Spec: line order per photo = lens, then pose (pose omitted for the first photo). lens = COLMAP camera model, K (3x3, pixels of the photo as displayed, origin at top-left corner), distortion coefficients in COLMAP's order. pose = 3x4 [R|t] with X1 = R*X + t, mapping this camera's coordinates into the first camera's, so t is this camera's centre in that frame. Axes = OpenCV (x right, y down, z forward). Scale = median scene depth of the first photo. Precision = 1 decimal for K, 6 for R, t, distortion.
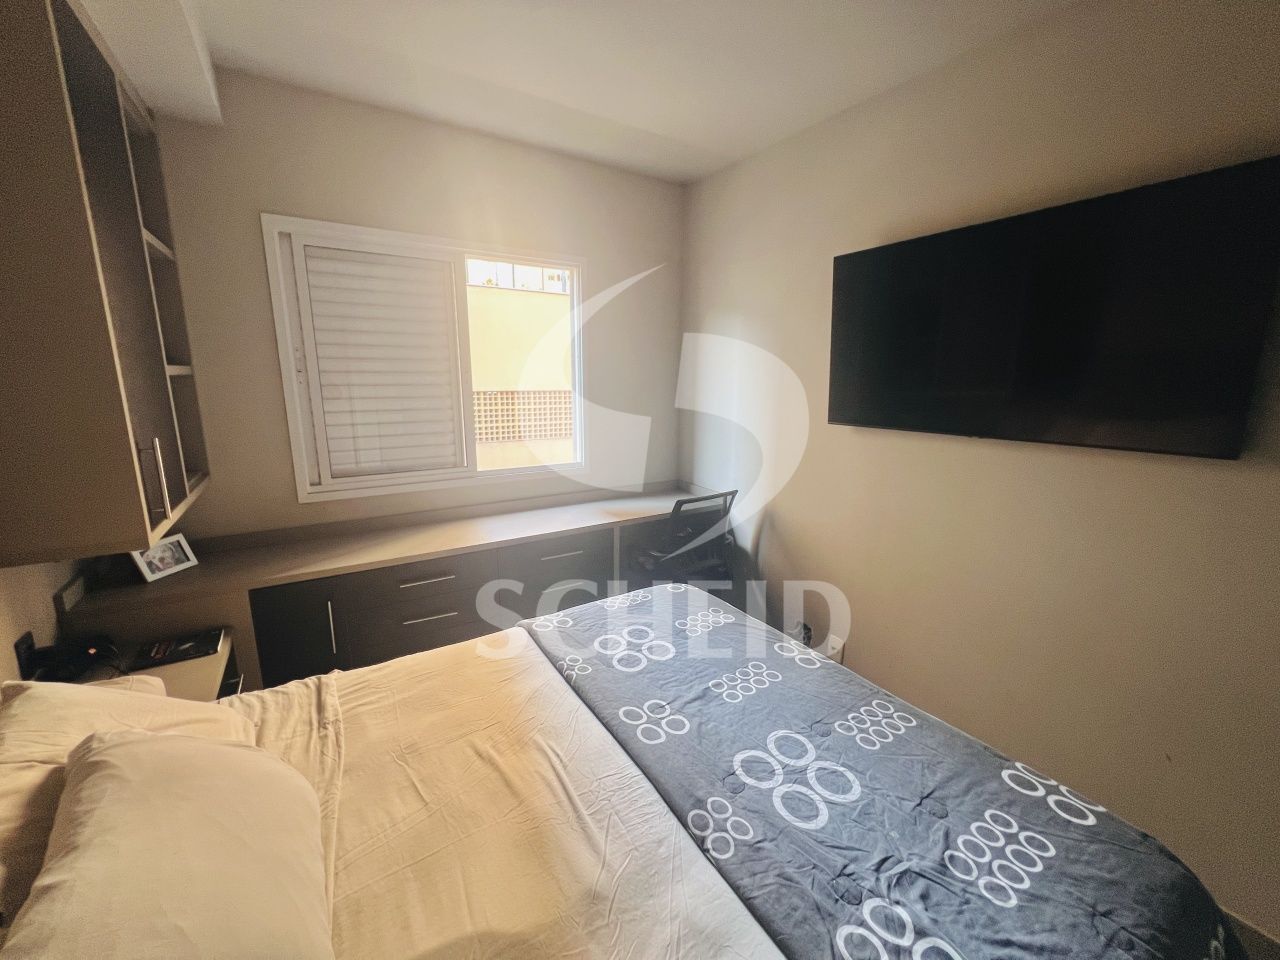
lens RADIAL K [[514.8, 0, 642.0], [0, 514.8, 479.3], [0, 0, 1]] dist [-0.001183, 0.000701]
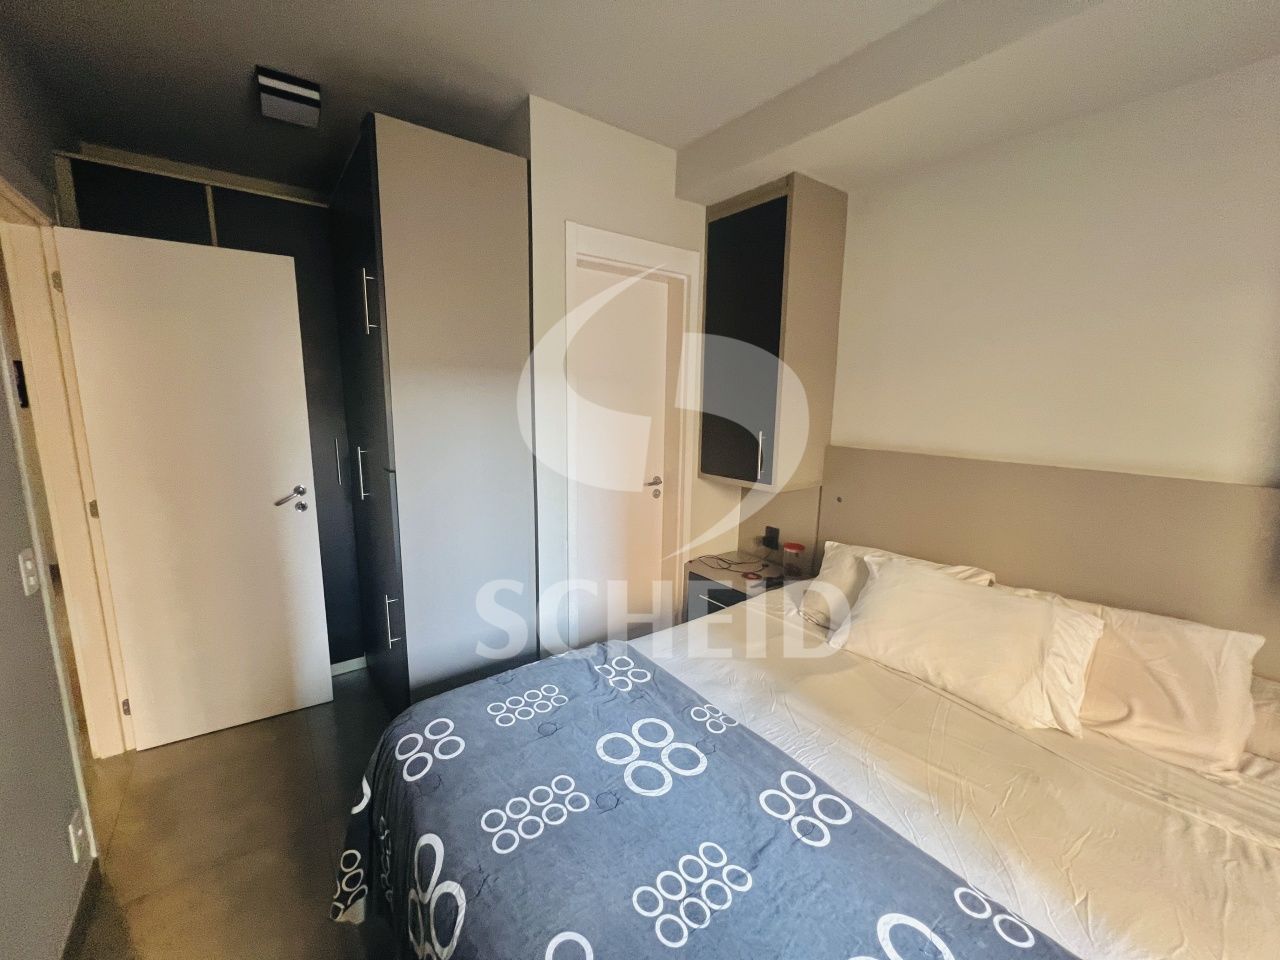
lens RADIAL K [[514.8, 0, 642.0], [0, 514.8, 479.3], [0, 0, 1]] dist [-0.001183, 0.000701]
pose [[-0.996565, -0.007706, -0.082456, 0.329957], [-0.036986, 0.932263, 0.359886, -0.285924], [0.074097, 0.361699, -0.929346, 1.448119]]
